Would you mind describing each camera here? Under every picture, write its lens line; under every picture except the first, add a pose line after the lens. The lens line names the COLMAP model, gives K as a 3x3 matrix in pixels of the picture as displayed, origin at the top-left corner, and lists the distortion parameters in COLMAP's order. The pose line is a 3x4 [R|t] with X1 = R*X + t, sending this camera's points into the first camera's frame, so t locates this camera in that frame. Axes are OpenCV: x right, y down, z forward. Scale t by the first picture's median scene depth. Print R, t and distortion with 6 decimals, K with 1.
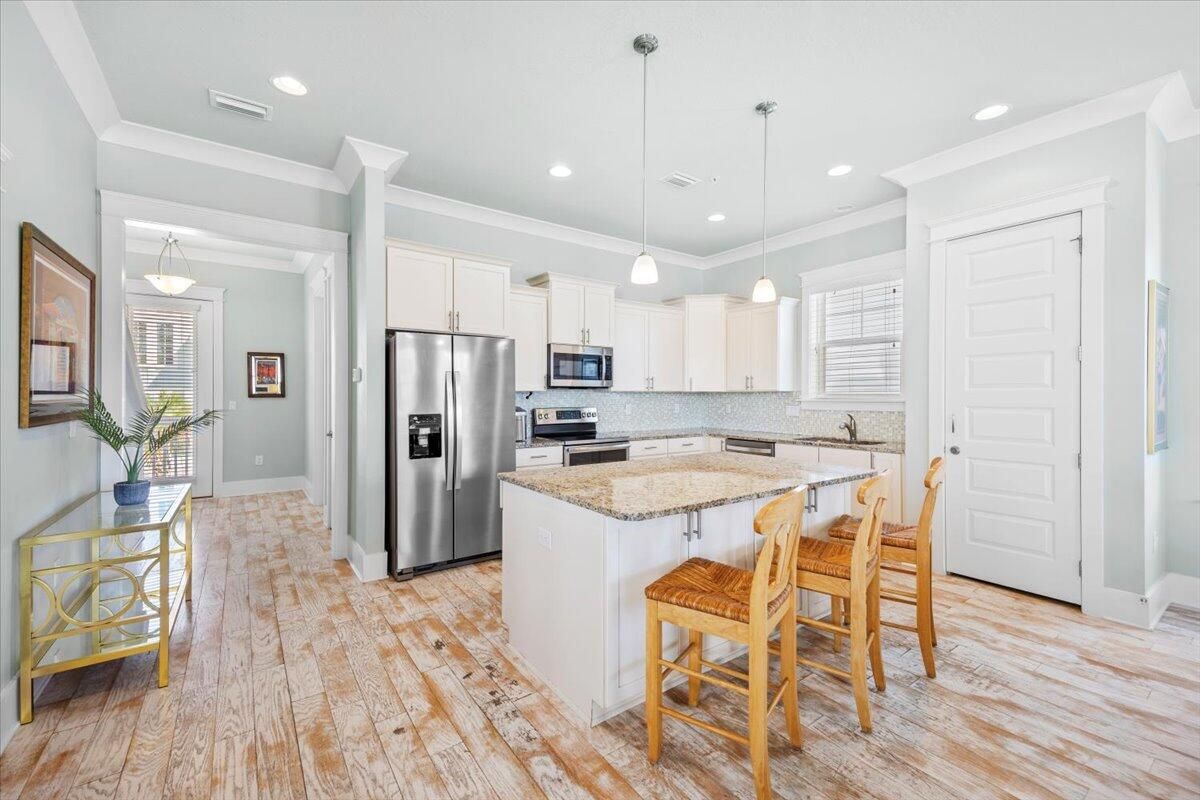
lens RADIAL K [[490.7, 0, 599.9], [0, 490.7, 397.0], [0, 0, 1]] dist [0.001149, 0.000044]
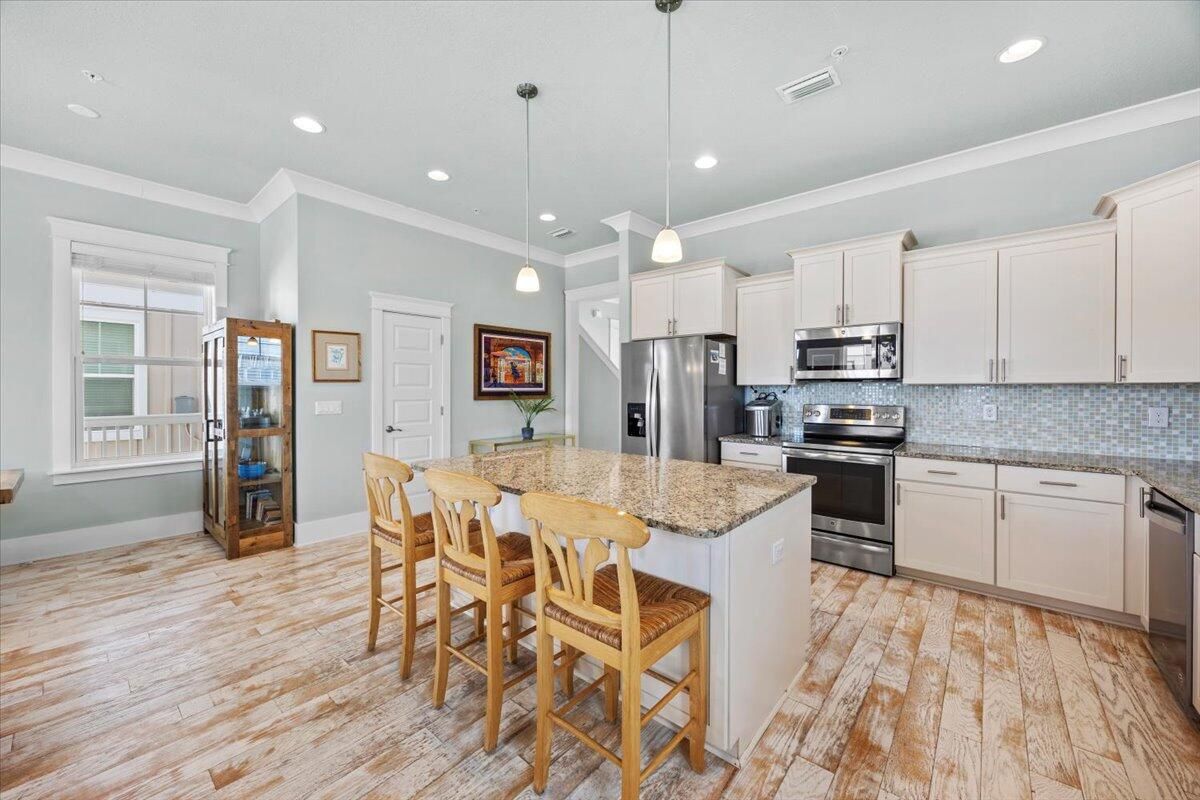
lens RADIAL K [[459.1, 0, 599.6], [0, 459.1, 392.5], [0, 0, 1]] dist [-0.000369, -0.000003]
pose [[0.230562, 0.005024, -0.973045, 0.593425], [-0.008040, 0.999962, 0.003258, 0.002224], [0.973024, 0.007072, 0.230594, 0.446859]]
